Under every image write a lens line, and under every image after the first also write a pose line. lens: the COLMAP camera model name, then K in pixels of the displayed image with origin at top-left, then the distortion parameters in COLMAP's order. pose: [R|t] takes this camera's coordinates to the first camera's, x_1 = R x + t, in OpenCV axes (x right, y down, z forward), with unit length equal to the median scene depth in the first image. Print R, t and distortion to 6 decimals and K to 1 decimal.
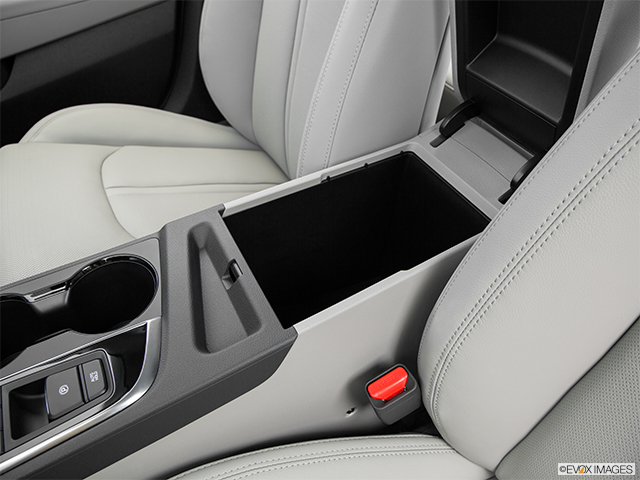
lens RADIAL K [[479.0, 0, 320.4], [0, 479.0, 239.3], [0, 0, 1]] dist [-0.095490, 0.019451]
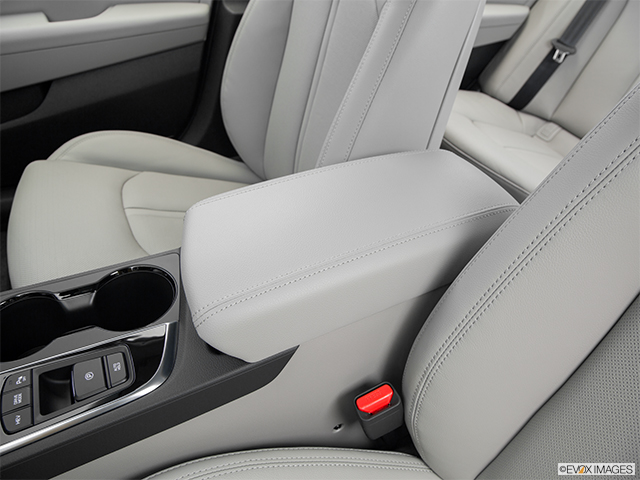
lens RADIAL K [[479.0, 0, 318.6], [0, 479.0, 239.8], [0, 0, 1]] dist [-0.095490, 0.019451]
pose [[0.996858, 0.078995, 0.005856, -0.024226], [-0.078173, 0.993027, -0.088242, 0.041566], [-0.012786, 0.087507, 0.996082, -0.135542]]
